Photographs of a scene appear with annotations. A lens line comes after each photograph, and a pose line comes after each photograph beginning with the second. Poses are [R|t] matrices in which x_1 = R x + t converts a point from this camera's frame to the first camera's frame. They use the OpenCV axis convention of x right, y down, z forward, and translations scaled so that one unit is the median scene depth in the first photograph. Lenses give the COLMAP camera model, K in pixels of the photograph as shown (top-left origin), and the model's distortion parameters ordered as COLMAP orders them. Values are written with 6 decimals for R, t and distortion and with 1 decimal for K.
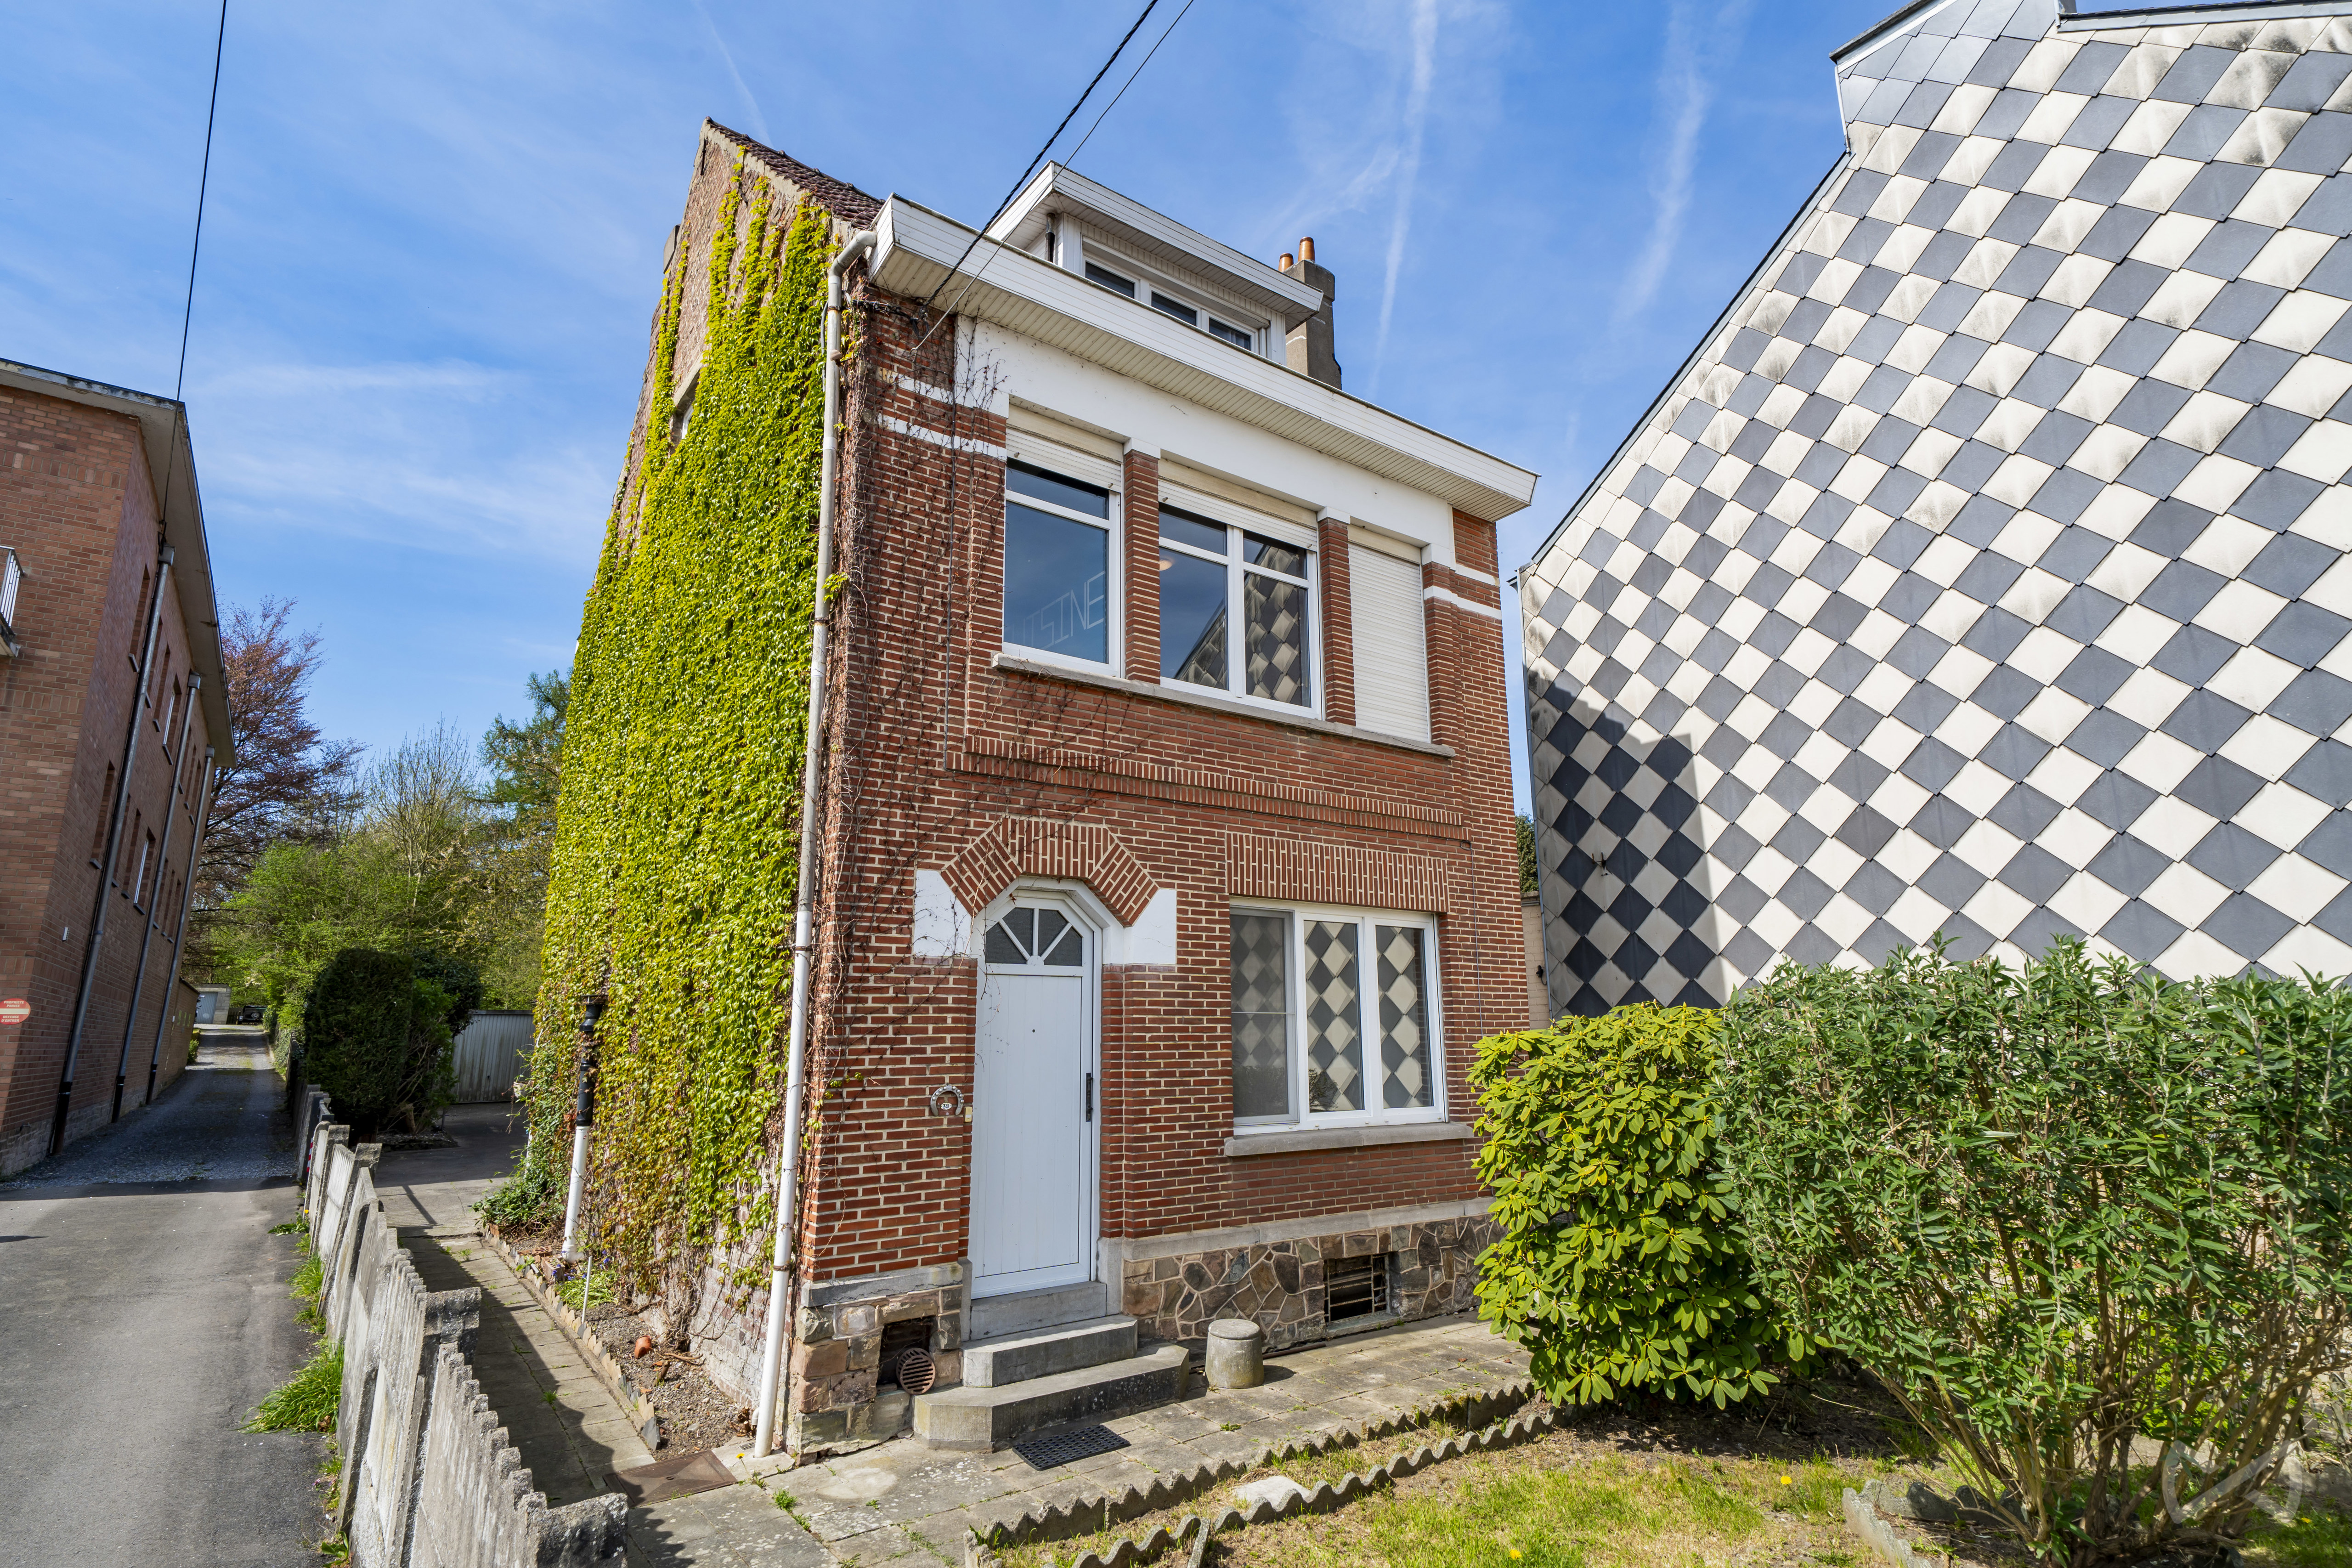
lens RADIAL K [[1149.8, 0, 1173.2], [0, 1149.8, 793.6], [0, 0, 1]] dist [0.066828, -0.027613]
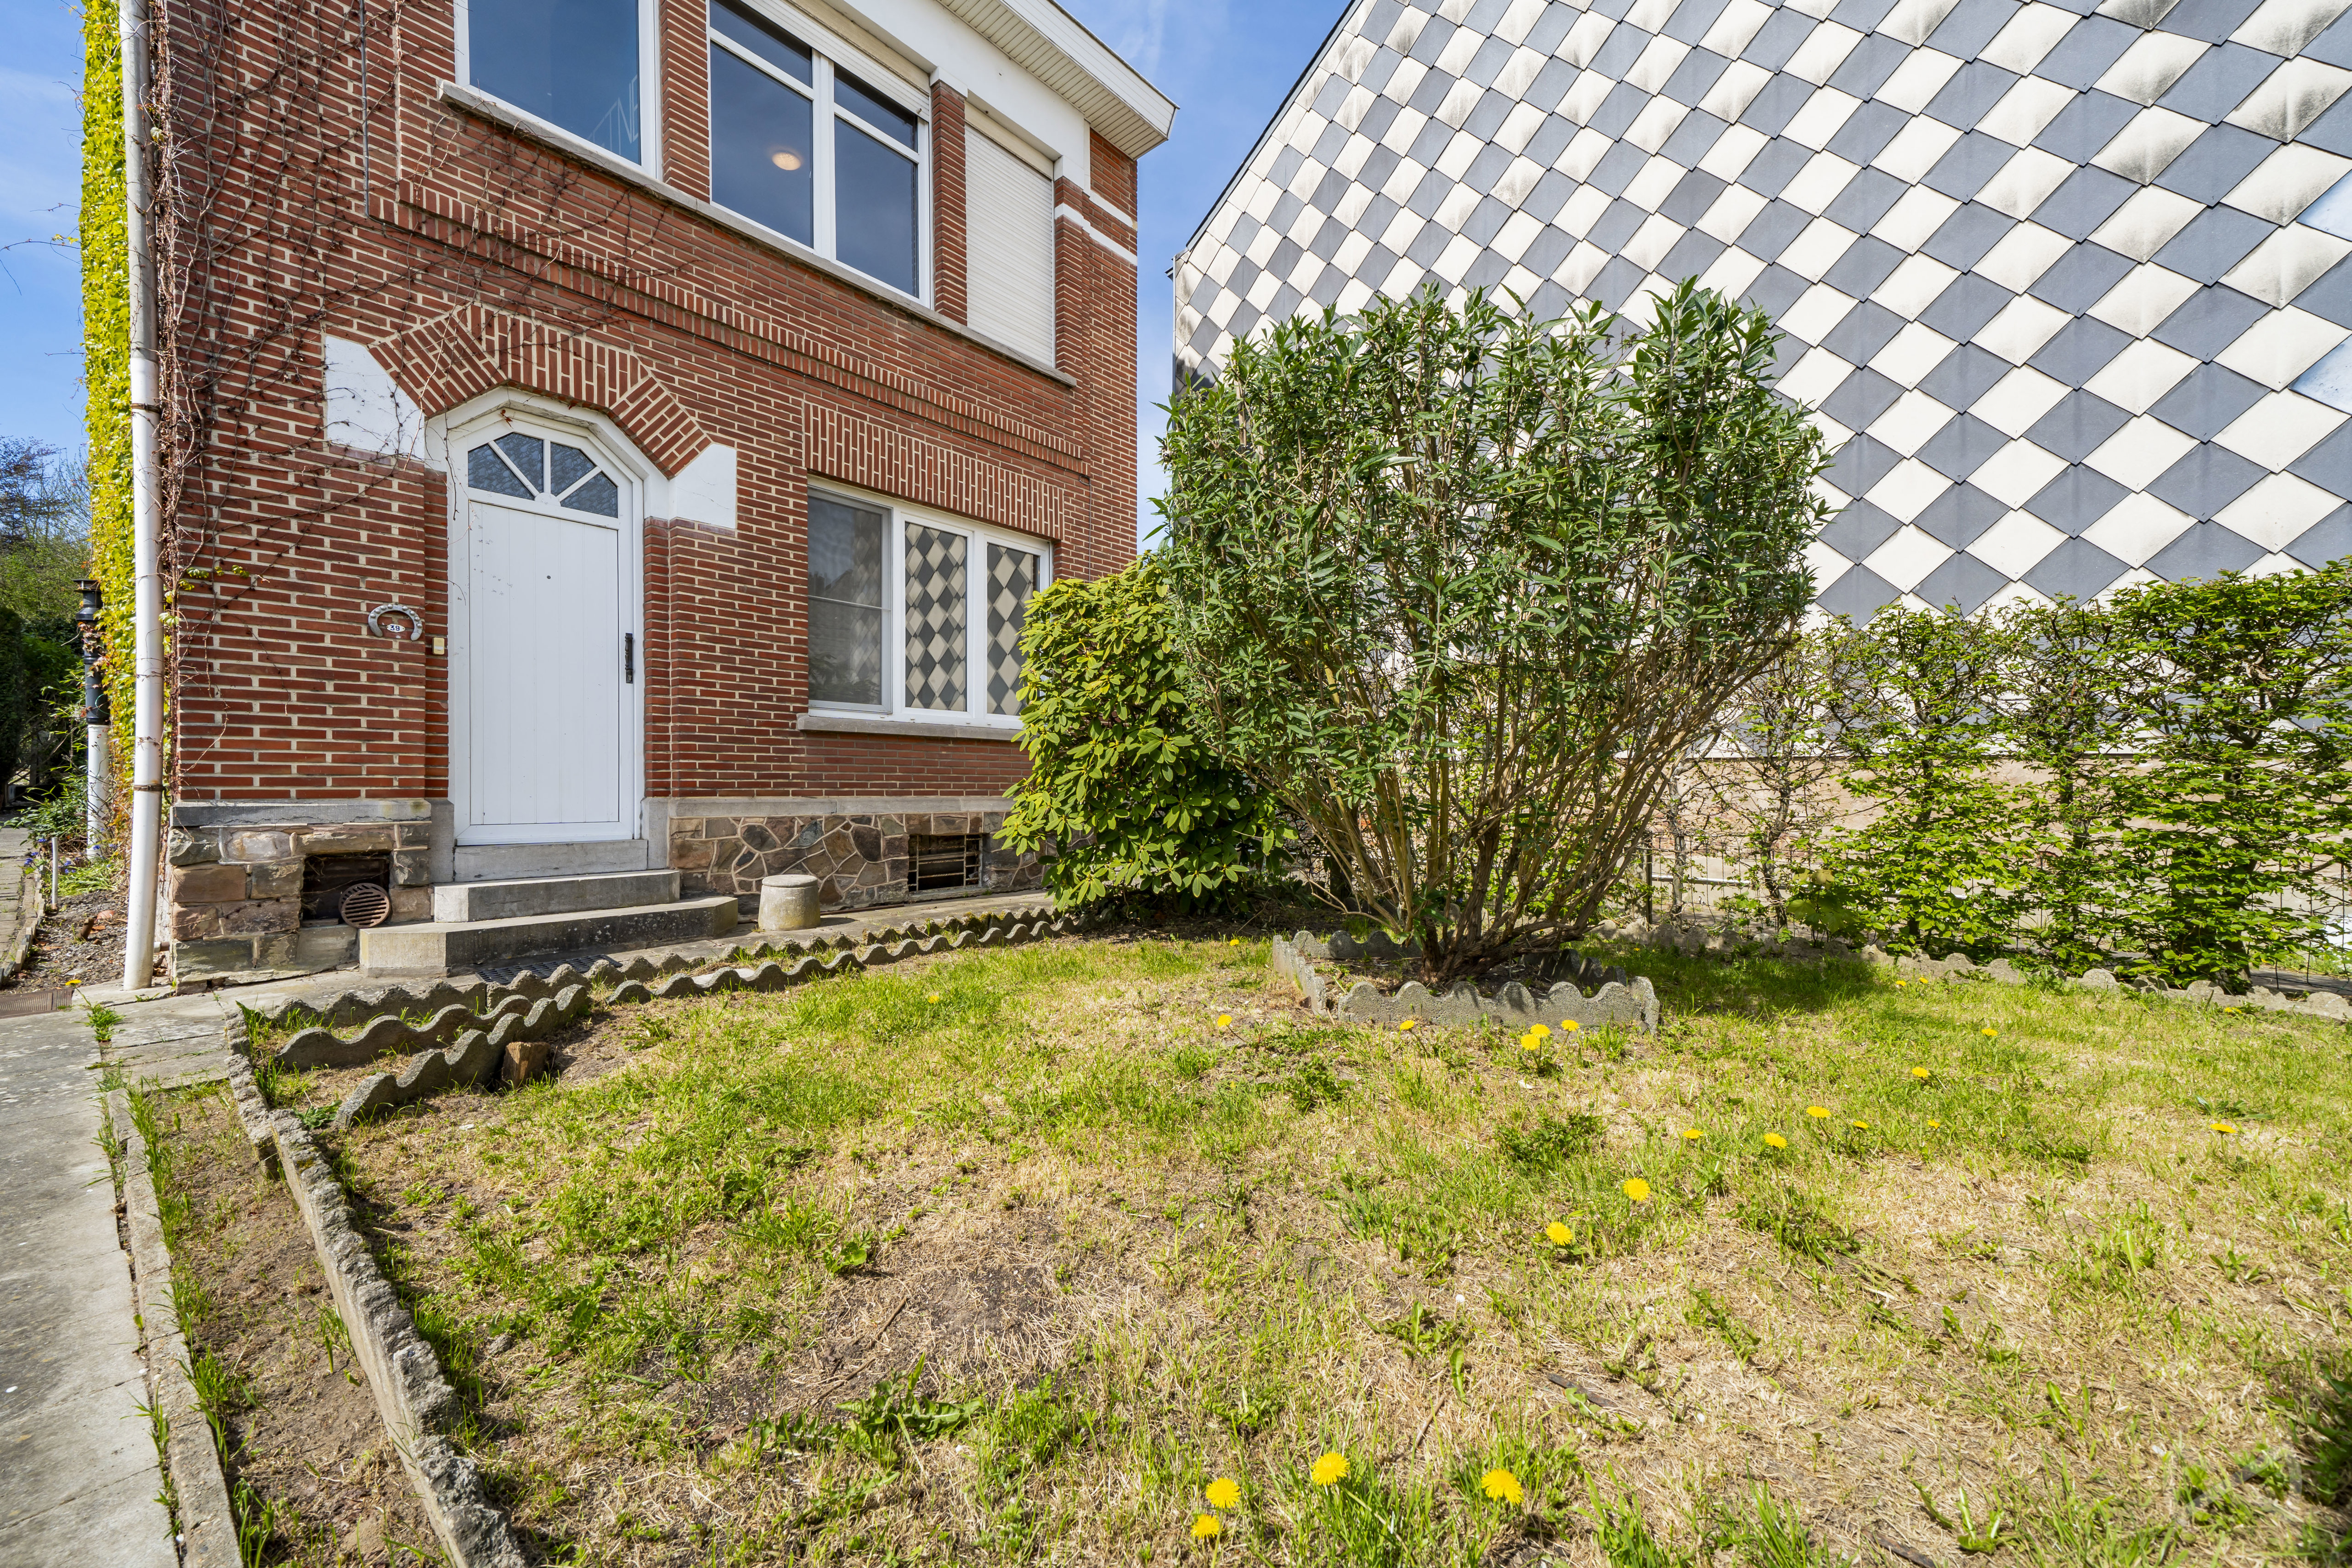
lens RADIAL K [[907.8, 0, 1163.3], [0, 907.8, 787.5], [0, 0, 1]] dist [0.040931, -0.010381]
pose [[0.976479, 0.009039, 0.215422, 0.183964], [-0.052824, 0.978701, 0.198378, 0.187818], [-0.209041, -0.205092, 0.956159, 0.167279]]
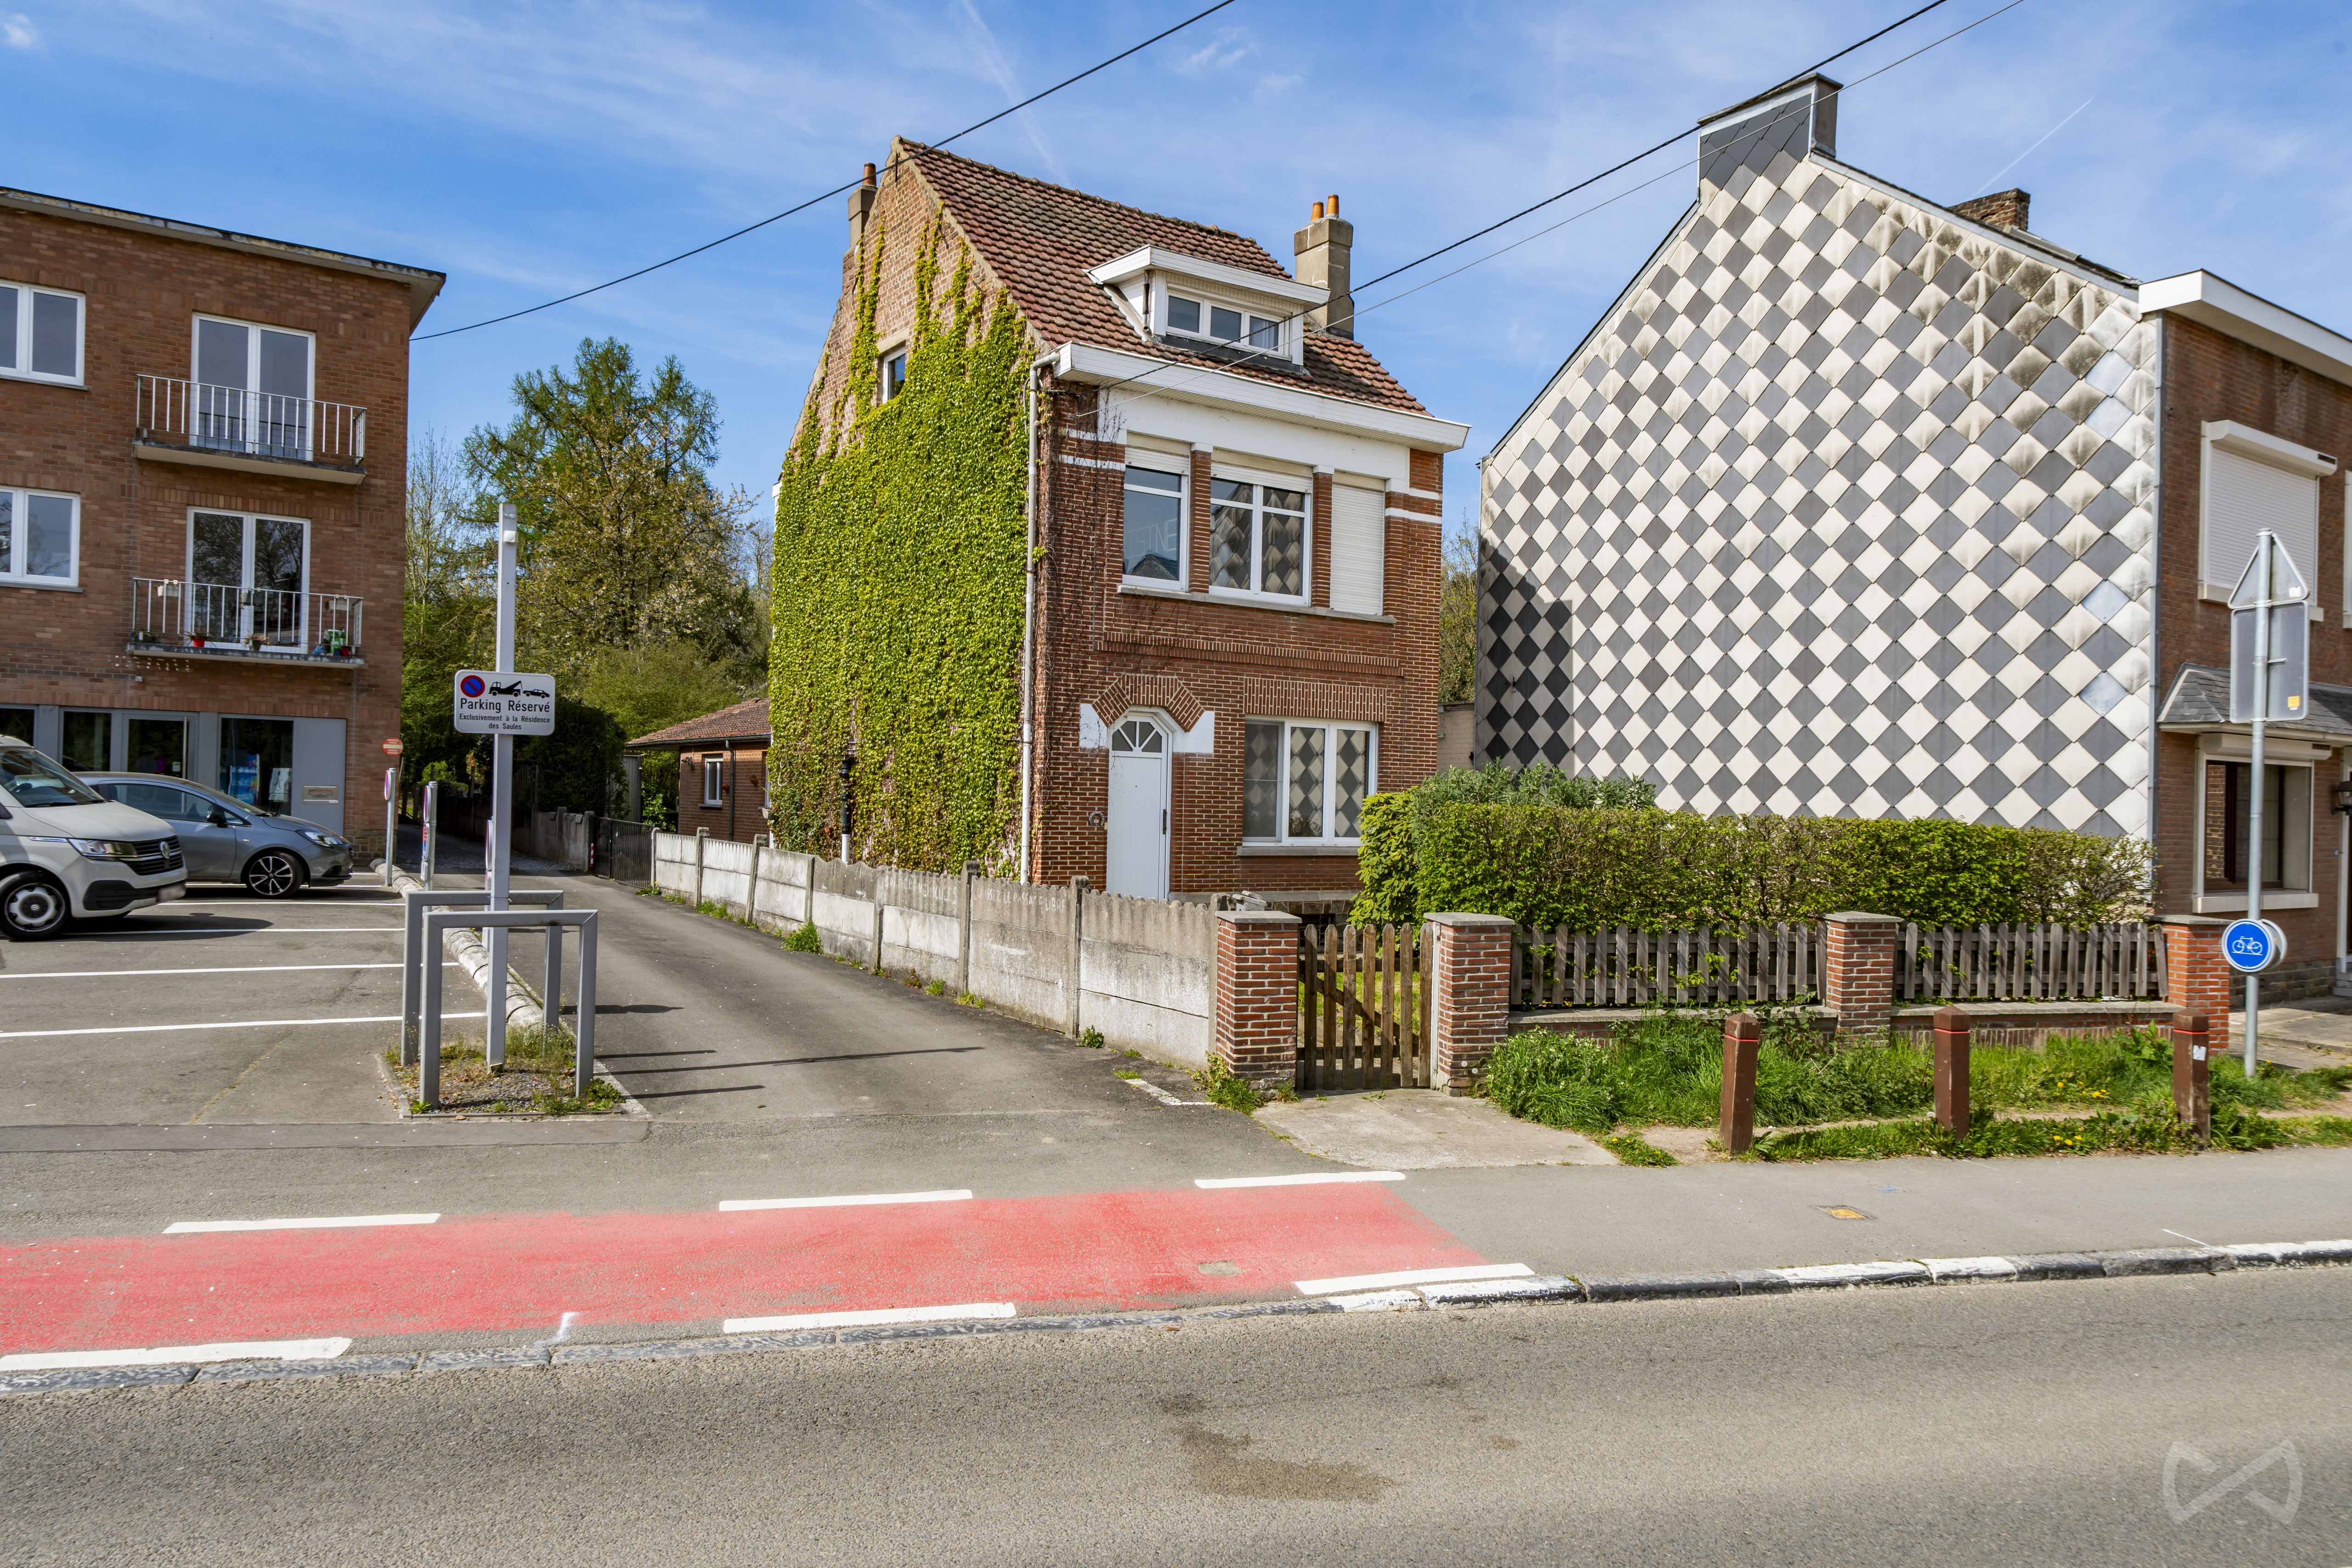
lens RADIAL K [[1567.0, 0, 1176.0], [0, 1567.0, 784.0], [0, 0, 1]] dist [0.044147, -0.000549]
pose [[0.999038, 0.029154, -0.032767, 0.026124], [-0.022185, 0.980379, 0.195868, -0.284479], [0.037835, -0.194952, 0.980083, -1.424462]]
